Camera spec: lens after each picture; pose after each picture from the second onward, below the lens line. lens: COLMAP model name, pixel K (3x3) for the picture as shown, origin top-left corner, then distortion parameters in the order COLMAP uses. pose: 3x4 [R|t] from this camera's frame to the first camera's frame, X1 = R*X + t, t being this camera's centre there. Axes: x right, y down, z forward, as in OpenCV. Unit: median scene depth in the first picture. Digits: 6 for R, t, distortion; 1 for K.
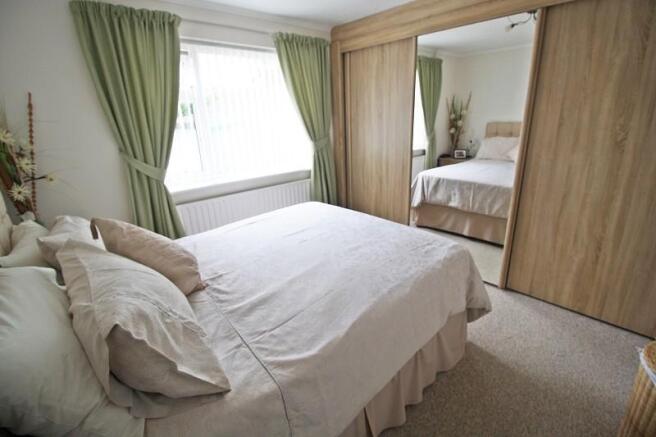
lens RADIAL K [[309.7, 0, 331.5], [0, 309.7, 212.7], [0, 0, 1]] dist [0.001024, -0.017645]
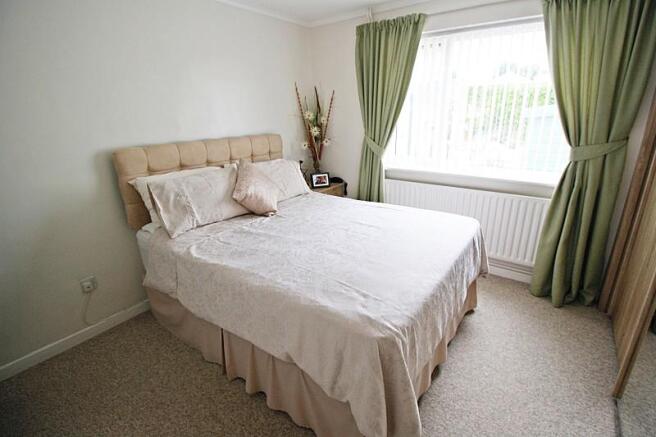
lens RADIAL K [[309.7, 0, 331.5], [0, 309.7, 212.7], [0, 0, 1]] dist [0.001024, -0.017645]
pose [[0.191719, 0.338588, -0.921196, 0.904757], [-0.280192, 0.918427, 0.279257, -0.258376], [0.940604, 0.204573, 0.270950, 0.689954]]
